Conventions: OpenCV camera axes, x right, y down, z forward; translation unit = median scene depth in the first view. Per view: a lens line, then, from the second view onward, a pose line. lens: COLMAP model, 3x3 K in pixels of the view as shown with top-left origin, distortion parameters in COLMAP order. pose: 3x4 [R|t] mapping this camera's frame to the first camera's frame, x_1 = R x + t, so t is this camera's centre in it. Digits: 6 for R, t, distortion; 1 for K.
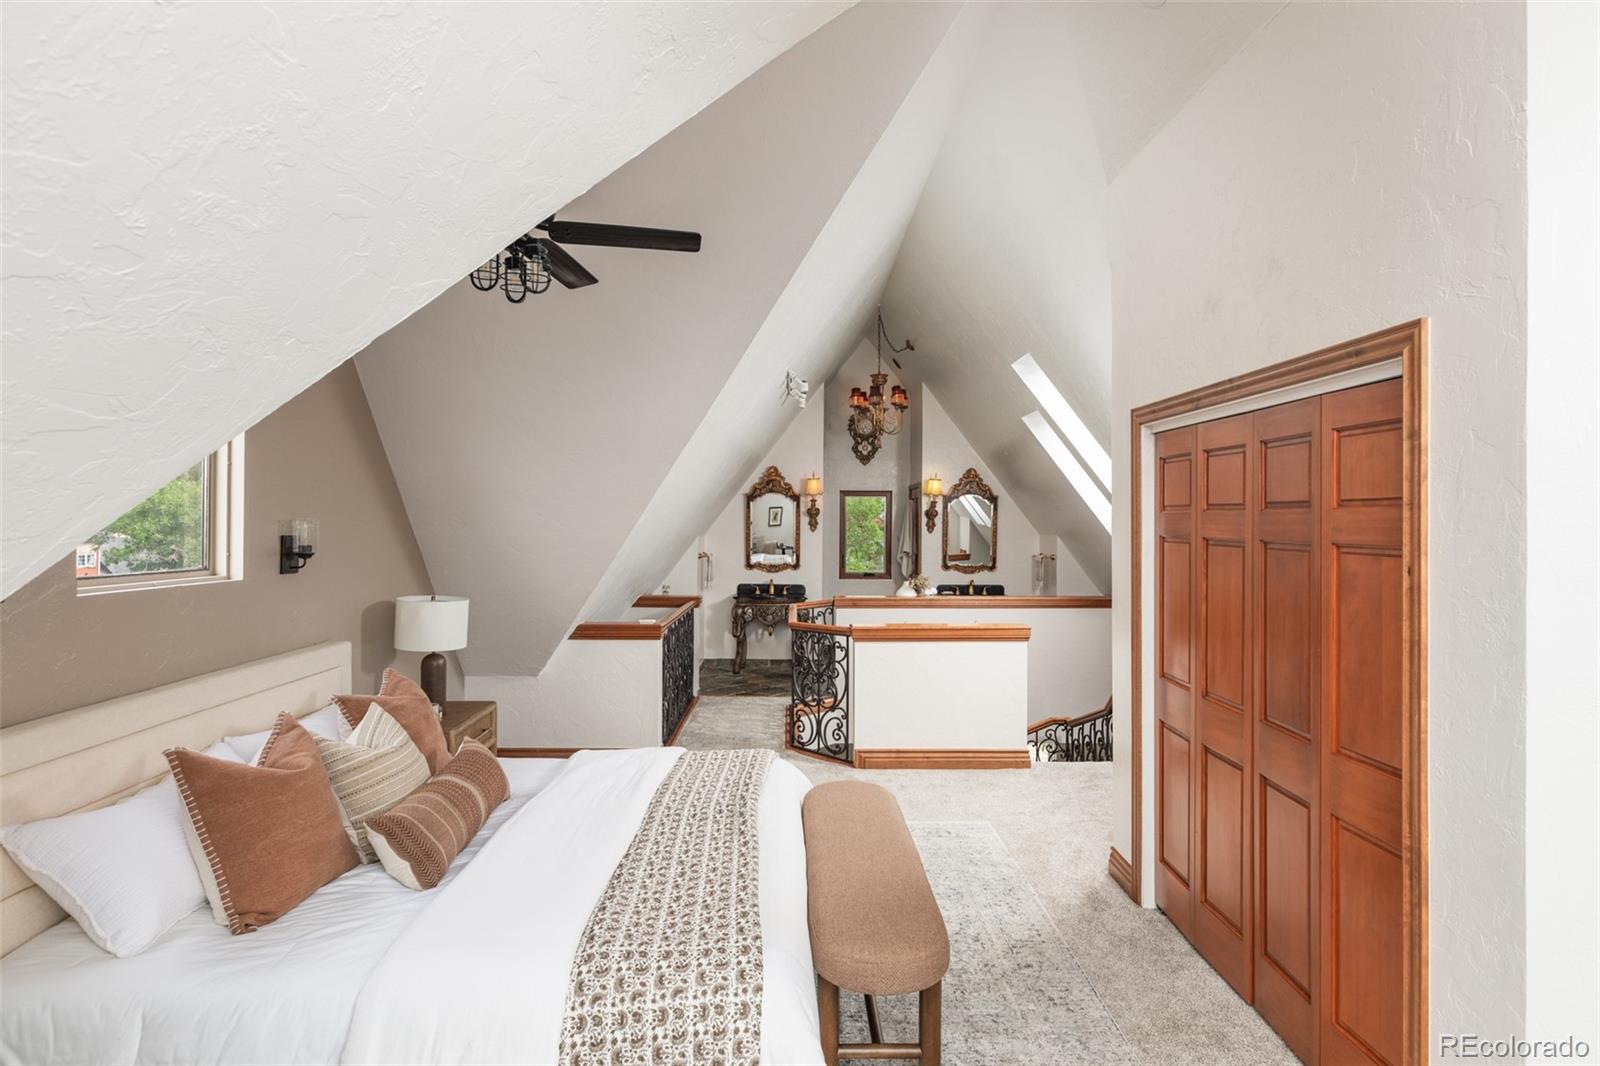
lens RADIAL K [[815.3, 0, 793.1], [0, 815.3, 525.5], [0, 0, 1]] dist [0.007239, 0.001415]
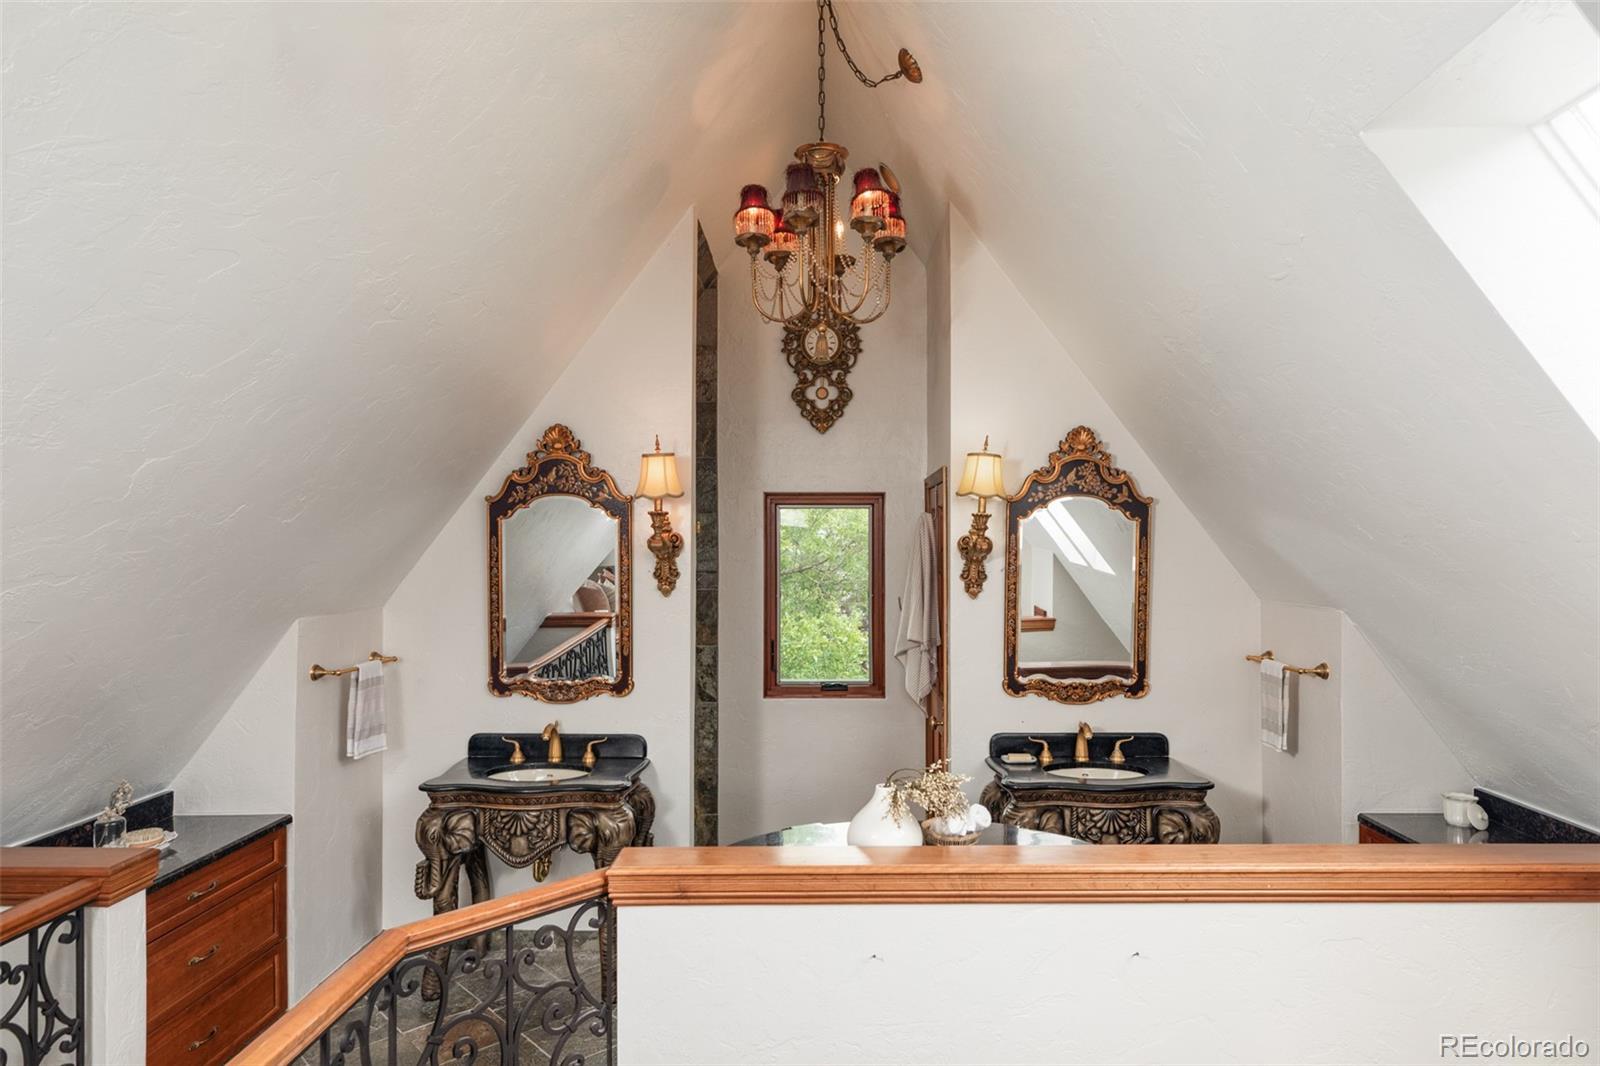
lens RADIAL K [[990.6, 0, 807.5], [0, 990.6, 543.7], [0, 0, 1]] dist [0.004768, 0.000294]
pose [[0.999947, -0.004403, -0.009322, 0.095603], [0.004321, 0.999953, -0.008705, -0.012451], [0.009360, 0.008664, 0.999919, 0.536091]]
